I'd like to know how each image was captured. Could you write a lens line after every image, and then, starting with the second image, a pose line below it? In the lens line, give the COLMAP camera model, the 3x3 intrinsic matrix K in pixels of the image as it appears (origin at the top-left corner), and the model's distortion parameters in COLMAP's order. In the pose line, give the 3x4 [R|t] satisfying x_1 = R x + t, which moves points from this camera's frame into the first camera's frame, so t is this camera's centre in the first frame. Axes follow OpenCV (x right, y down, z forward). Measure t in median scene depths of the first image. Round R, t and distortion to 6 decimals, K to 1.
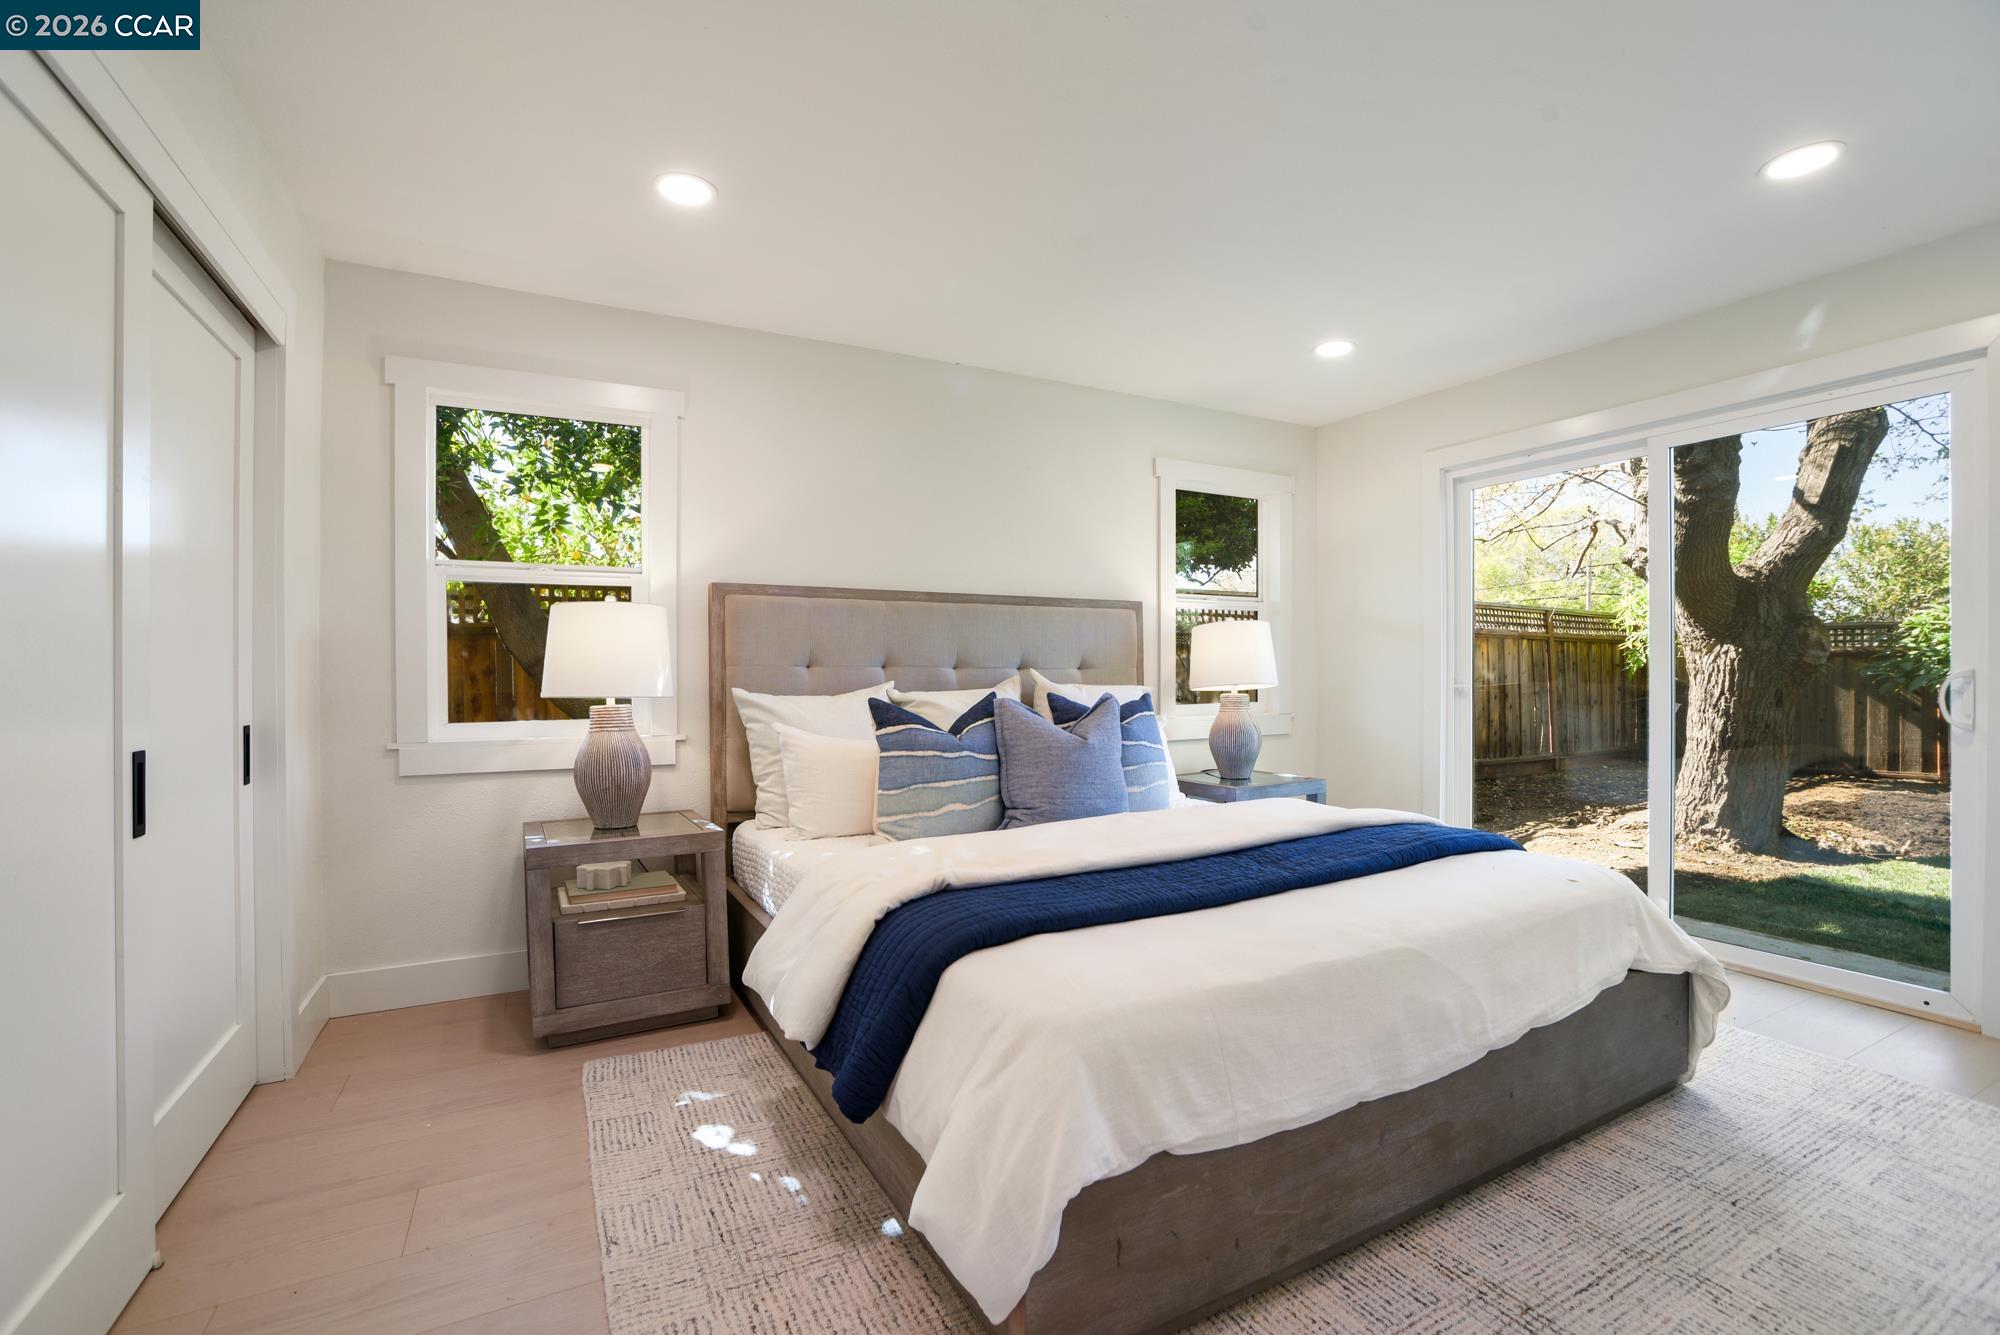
lens RADIAL K [[869.4, 0, 1001.9], [0, 869.4, 672.3], [0, 0, 1]] dist [-0.069016, 0.024798]
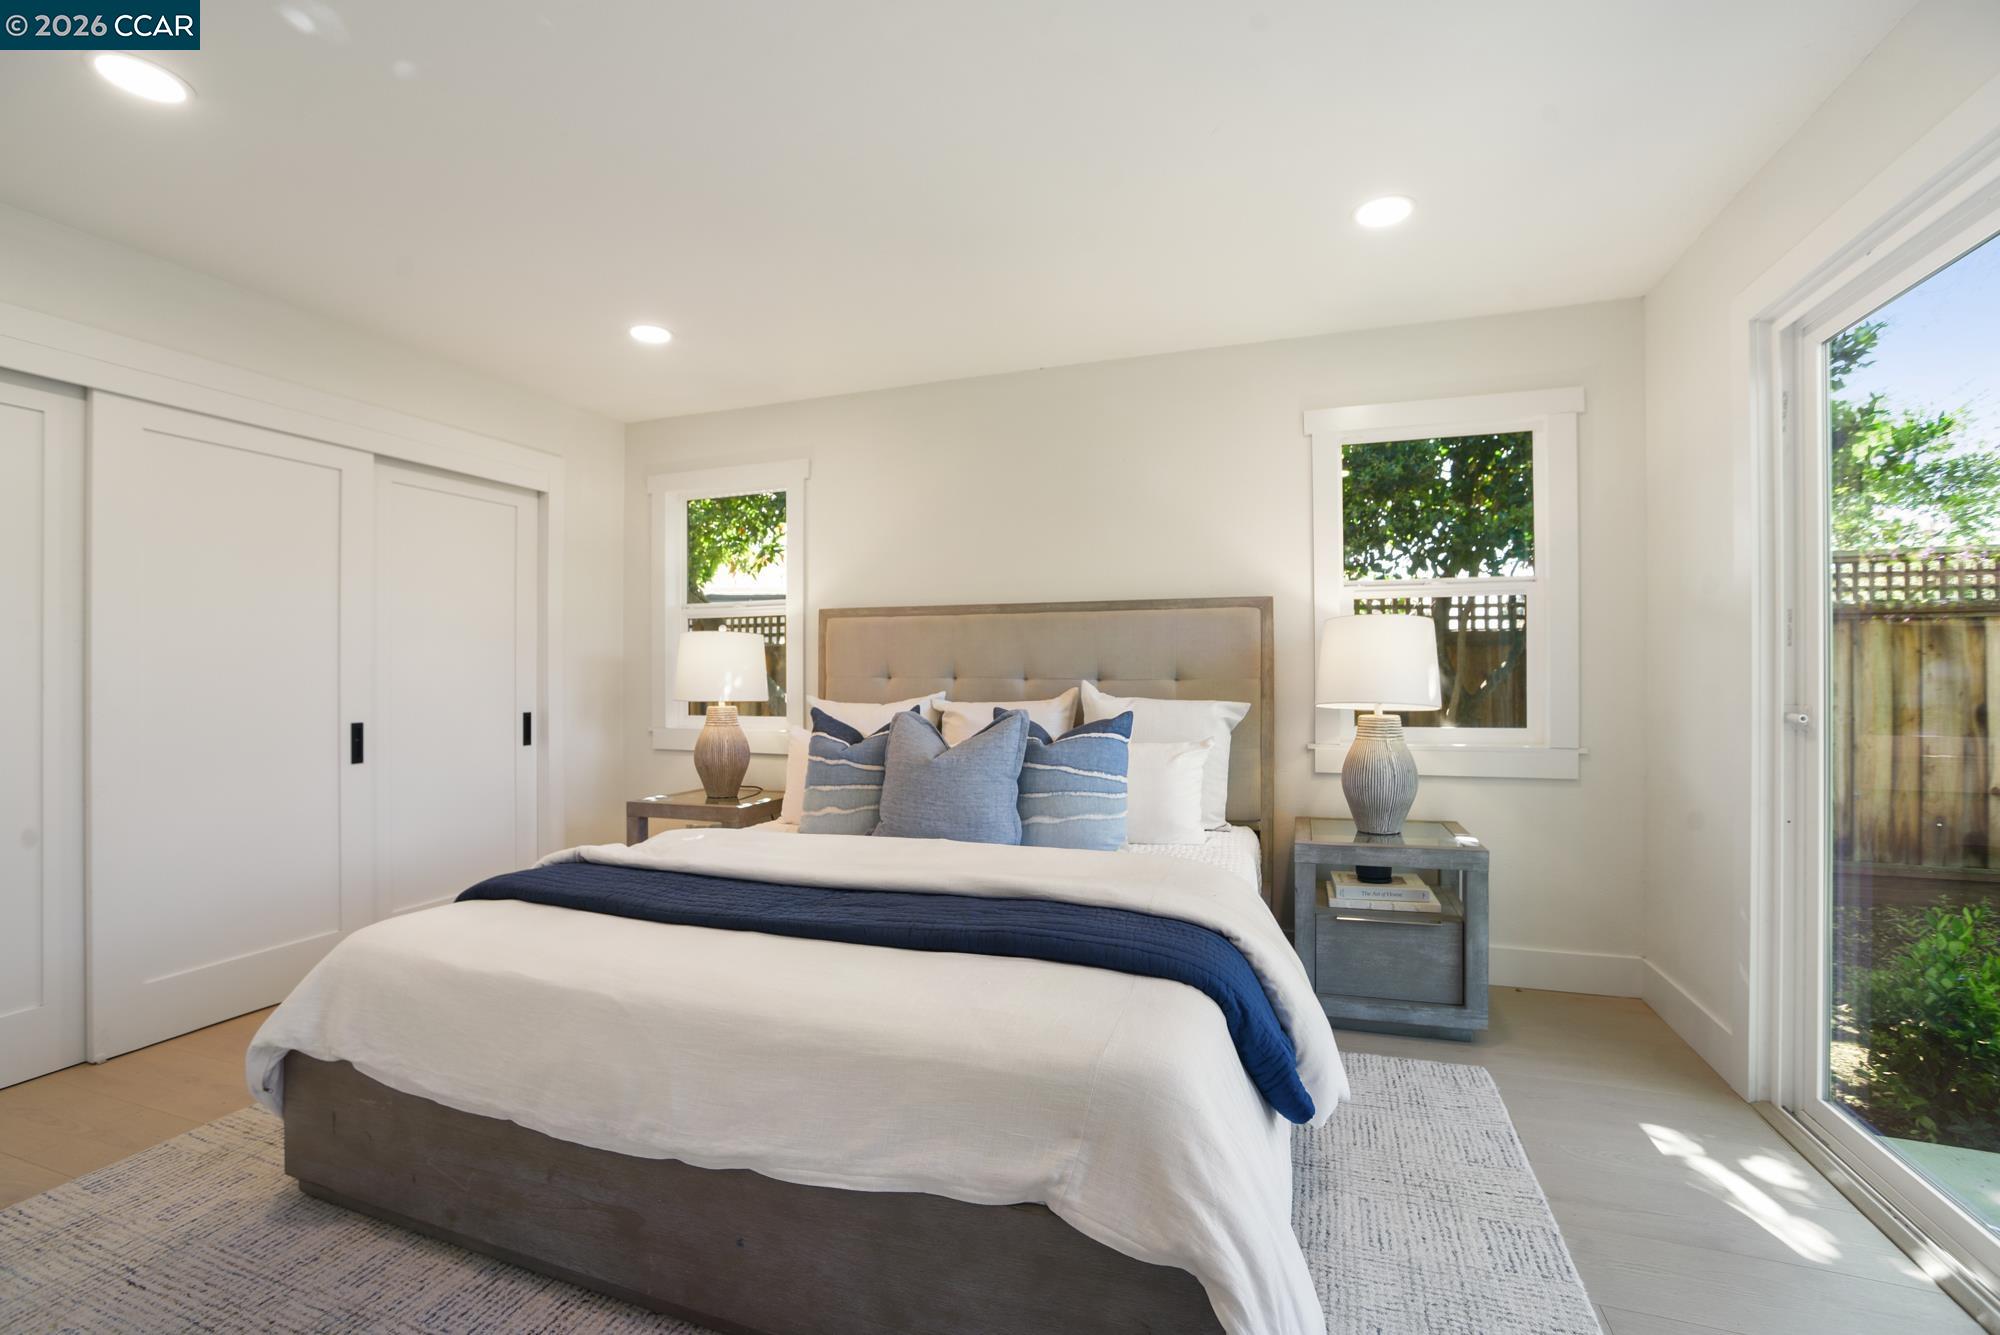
lens RADIAL K [[869.4, 0, 1001.9], [0, 869.4, 672.3], [0, 0, 1]] dist [-0.069016, 0.024798]
pose [[0.674049, 0.000616, -0.738686, 0.830399], [-0.001997, 0.999998, -0.000988, -0.014983], [0.738684, 0.002141, 0.674049, 0.402506]]
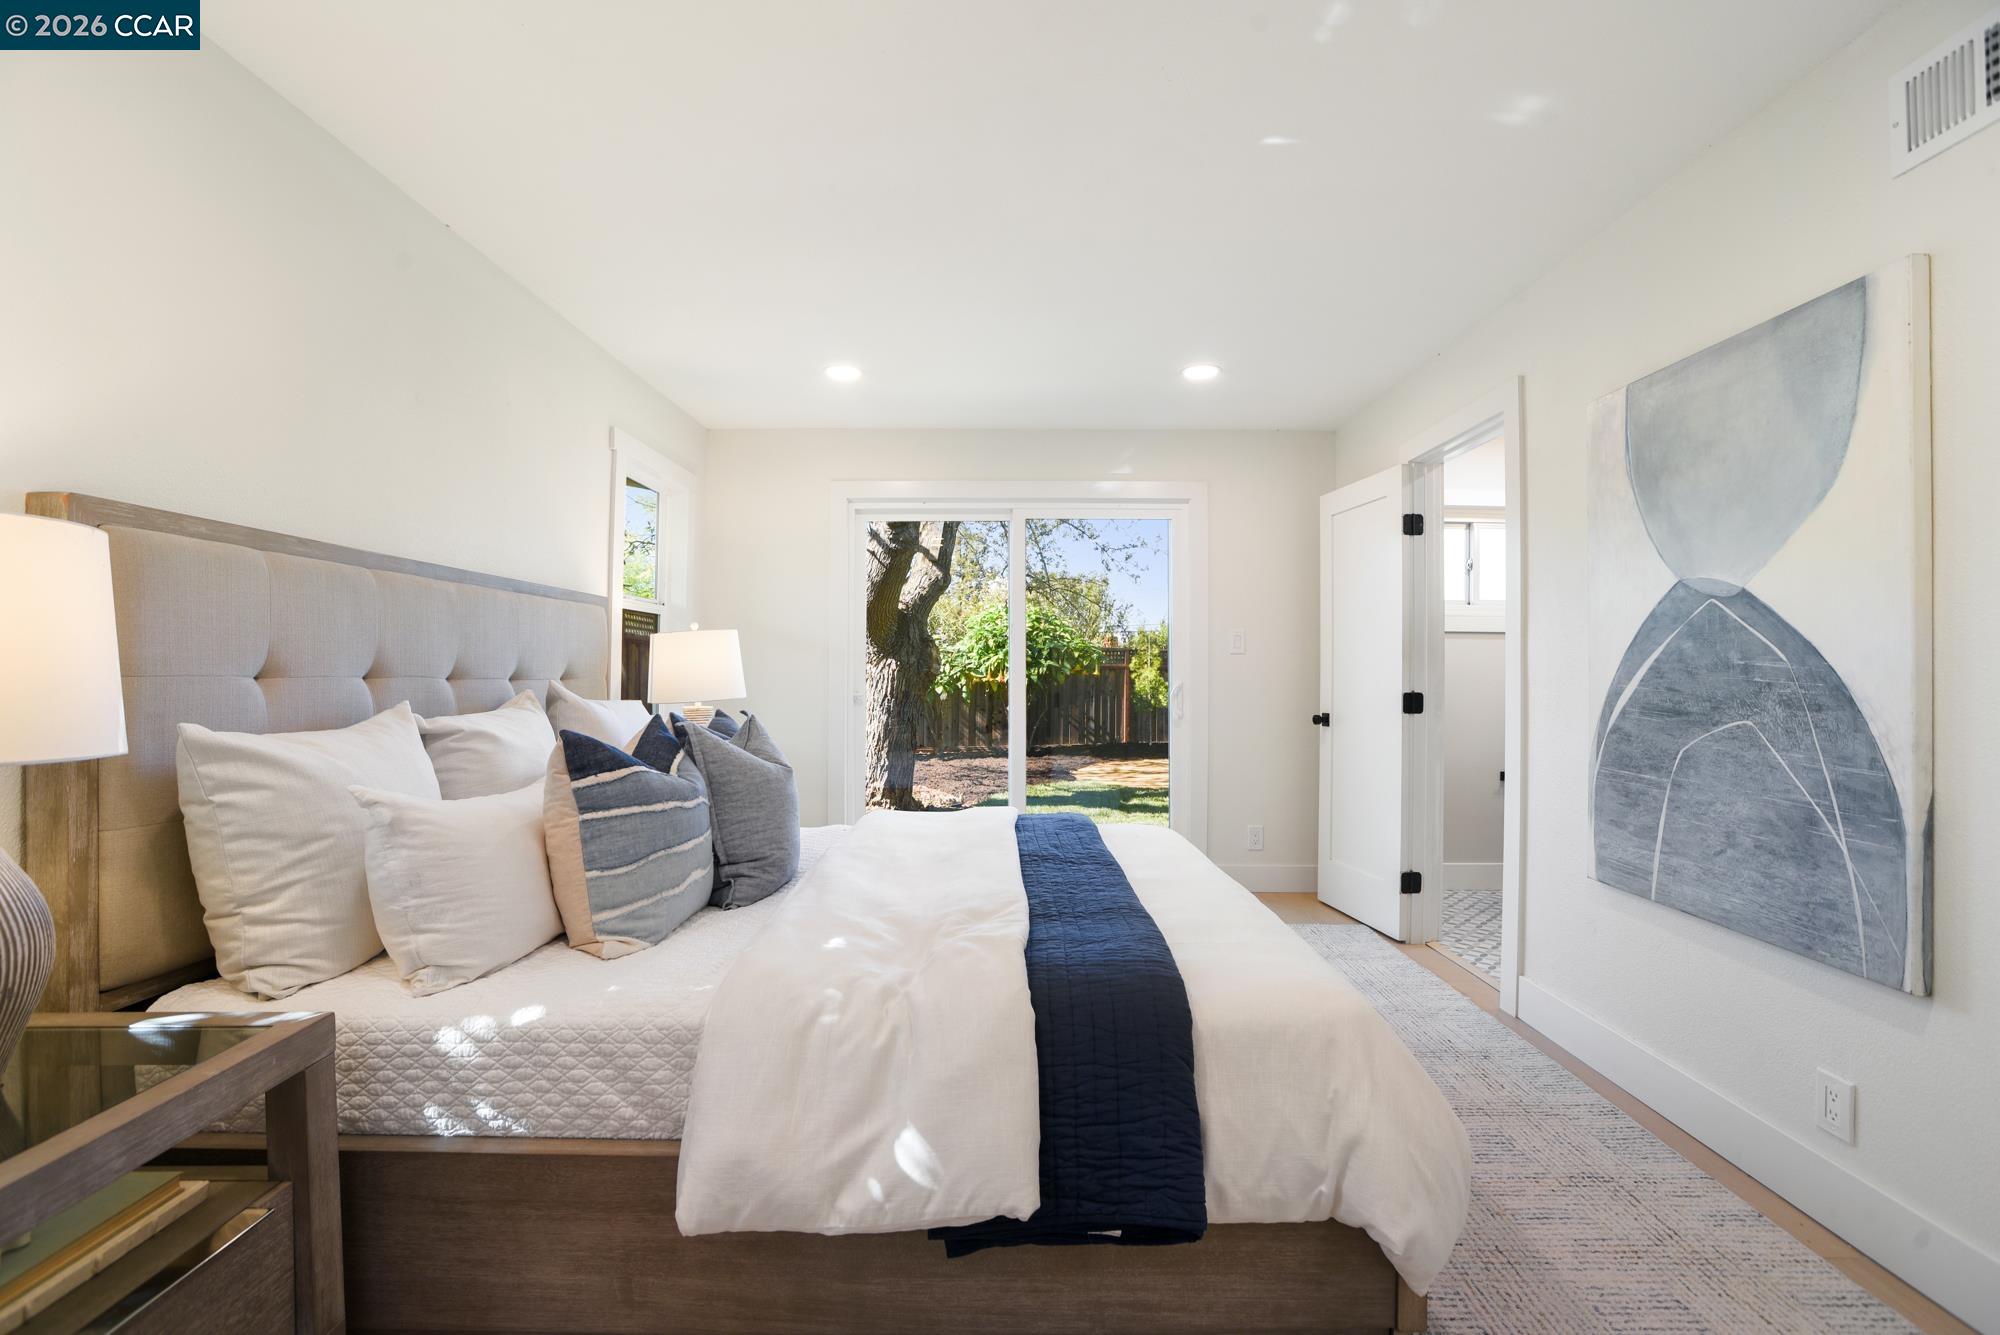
lens RADIAL K [[869.4, 0, 1001.9], [0, 869.4, 672.3], [0, 0, 1]] dist [-0.069016, 0.024798]
pose [[0.485219, 0.007538, 0.874360, -0.524455], [-0.004783, 0.999971, -0.005966, -0.010550], [-0.874380, -0.001287, 0.485241, 0.400504]]
